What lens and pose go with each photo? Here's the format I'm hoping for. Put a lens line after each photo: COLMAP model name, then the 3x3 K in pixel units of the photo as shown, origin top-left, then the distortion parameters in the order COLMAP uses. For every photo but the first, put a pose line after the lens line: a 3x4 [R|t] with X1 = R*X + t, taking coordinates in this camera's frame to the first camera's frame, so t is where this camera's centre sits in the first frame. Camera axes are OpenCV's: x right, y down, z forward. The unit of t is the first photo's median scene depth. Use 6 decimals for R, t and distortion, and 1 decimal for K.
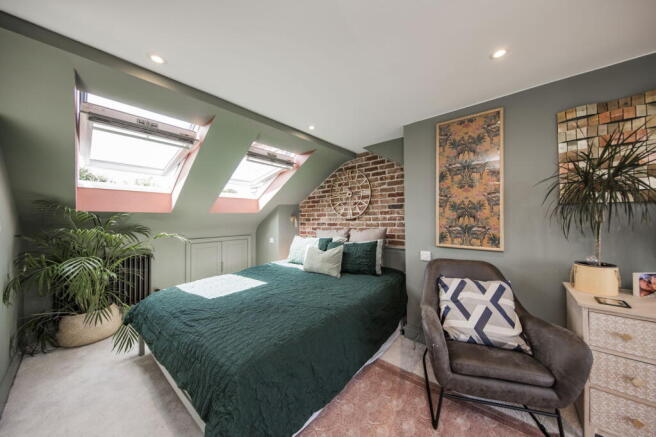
lens RADIAL K [[212.5, 0, 332.1], [0, 212.5, 216.7], [0, 0, 1]] dist [-0.000490, -0.000065]
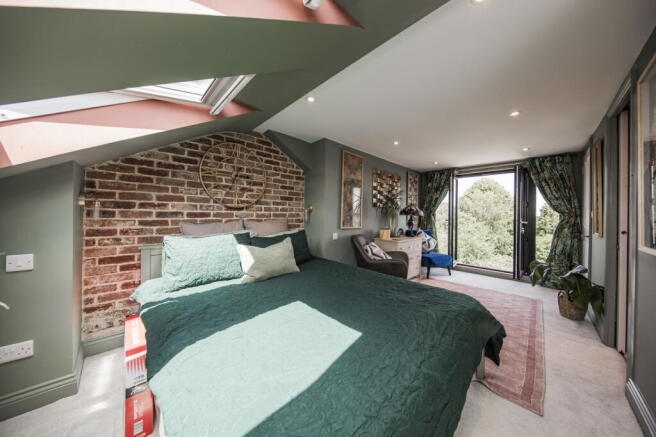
lens RADIAL K [[212.5, 0, 328.9], [0, 212.5, 216.1], [0, 0, 1]] dist [-0.000490, -0.000065]
pose [[0.094864, 0.009656, 0.995443, -0.690989], [-0.025178, 0.999656, -0.007298, 0.040060], [-0.995172, -0.024371, 0.095074, 0.624382]]
